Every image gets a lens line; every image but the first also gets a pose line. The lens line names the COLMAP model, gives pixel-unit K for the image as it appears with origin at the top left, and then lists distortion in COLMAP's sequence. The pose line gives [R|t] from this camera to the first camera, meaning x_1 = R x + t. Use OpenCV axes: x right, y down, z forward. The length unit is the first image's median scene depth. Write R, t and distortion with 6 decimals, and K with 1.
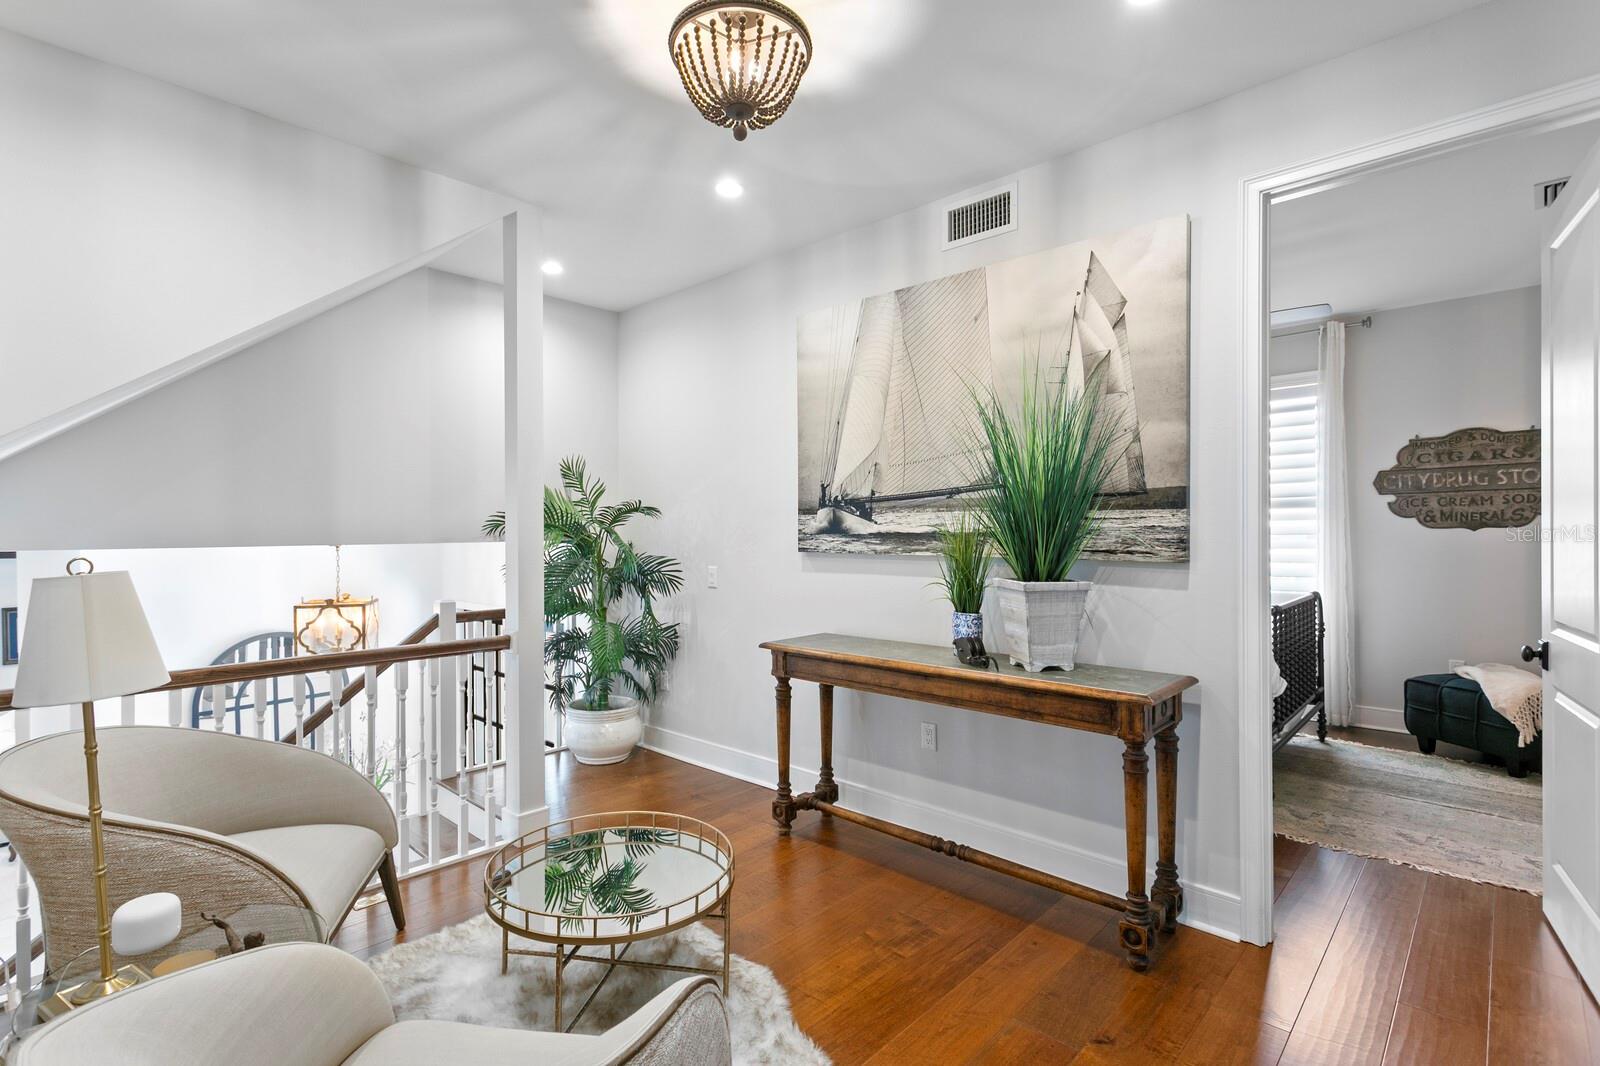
lens RADIAL K [[762.3, 0, 795.9], [0, 762.3, 535.7], [0, 0, 1]] dist [0.012434, -0.001397]
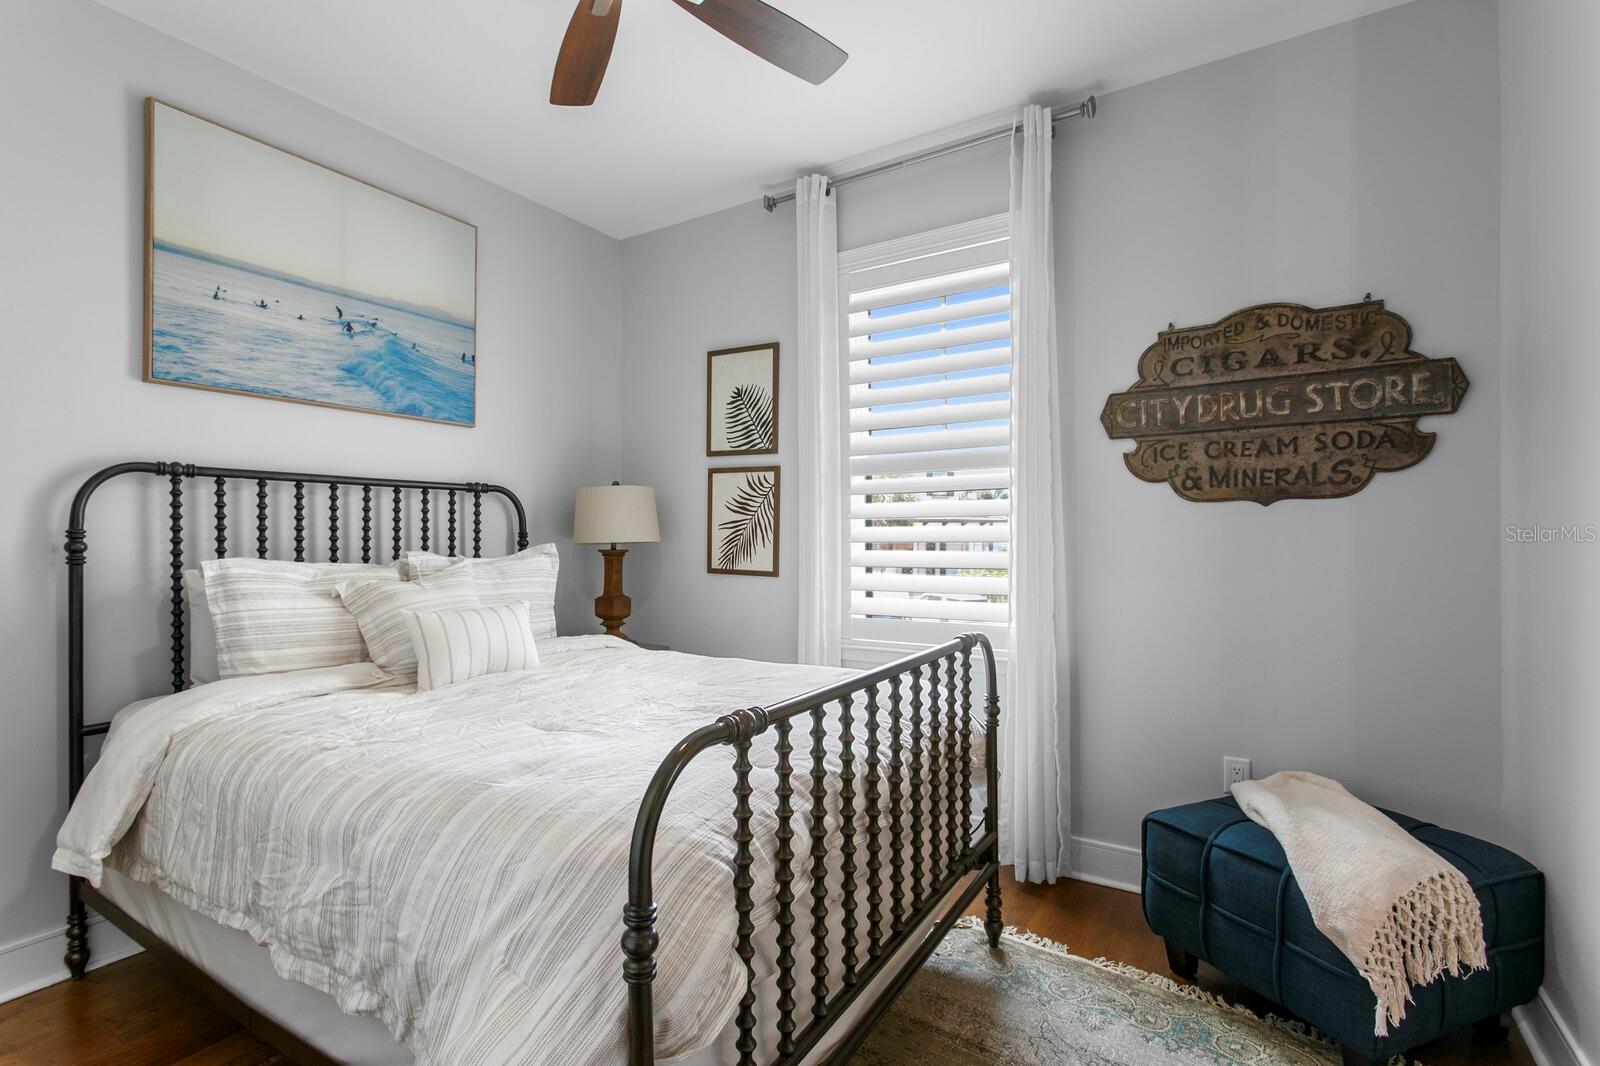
lens RADIAL K [[762.3, 0, 804.3], [0, 762.3, 538.9], [0, 0, 1]] dist [0.012434, -0.001397]
pose [[0.979487, -0.002220, 0.201497, 0.472796], [0.001589, 0.999993, 0.003293, 0.013607], [-0.201503, -0.002905, 0.979484, 0.556435]]
